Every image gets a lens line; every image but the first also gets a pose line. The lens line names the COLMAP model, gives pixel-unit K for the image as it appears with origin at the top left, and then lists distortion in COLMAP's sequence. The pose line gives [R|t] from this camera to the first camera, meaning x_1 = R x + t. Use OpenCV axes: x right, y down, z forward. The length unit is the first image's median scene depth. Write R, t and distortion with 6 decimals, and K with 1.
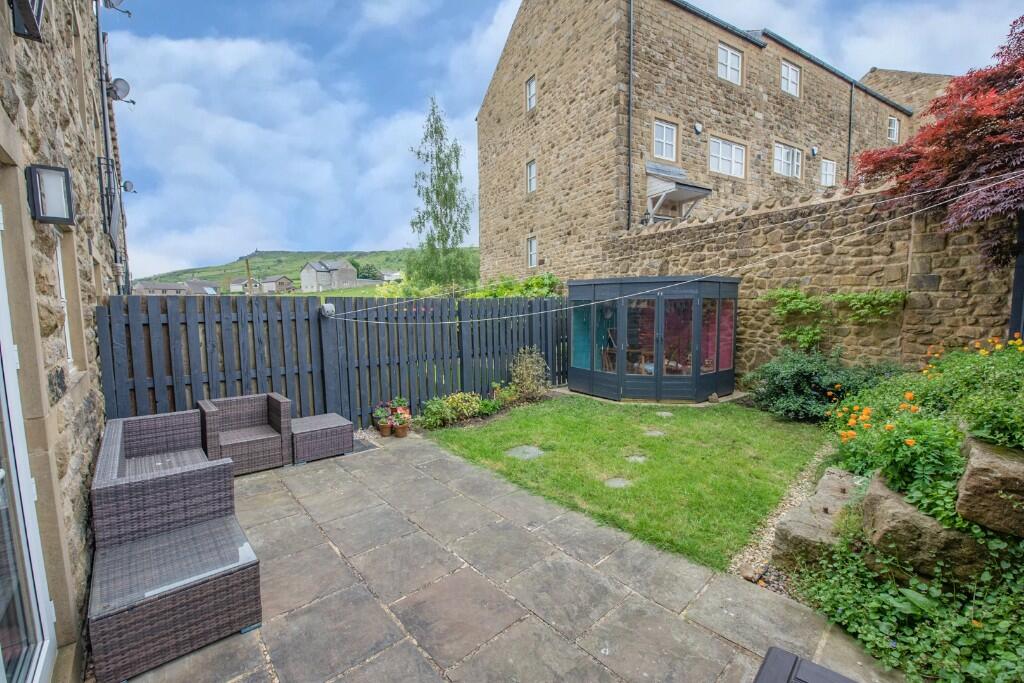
lens RADIAL K [[439.2, 0, 551.0], [0, 439.2, 347.1], [0, 0, 1]] dist [-0.015627, -0.002172]
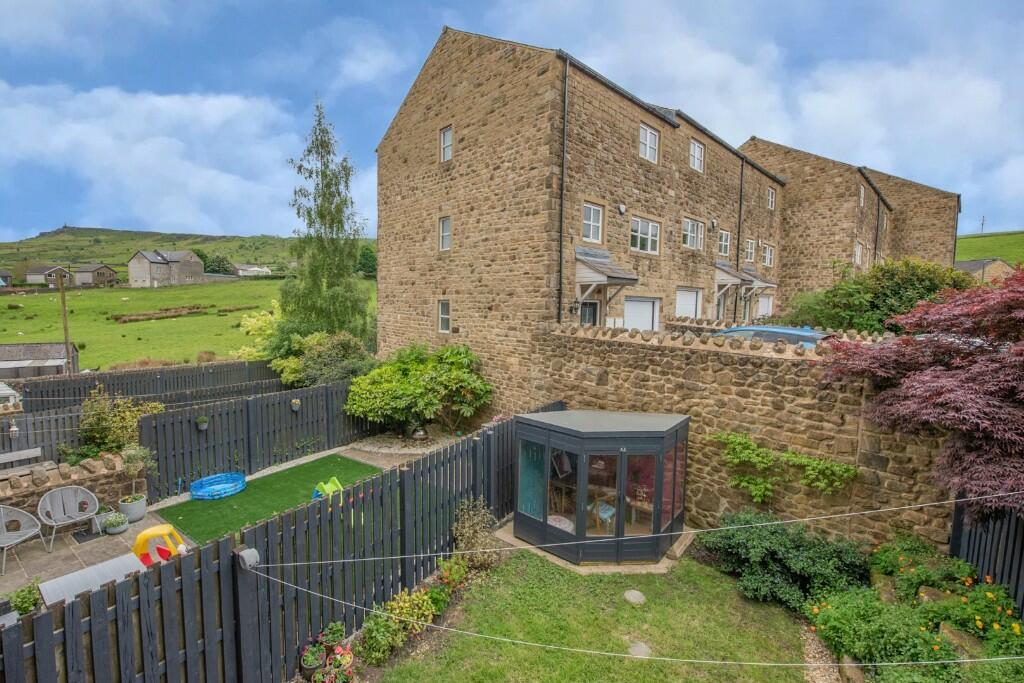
lens RADIAL K [[439.2, 0, 517.0], [0, 439.2, 313.5], [0, 0, 1]] dist [-0.015627, -0.002172]
pose [[0.974921, 0.020037, 0.221646, -0.122494], [-0.016312, 0.999694, -0.018623, -0.258988], [-0.221951, 0.014541, 0.974949, 0.087552]]
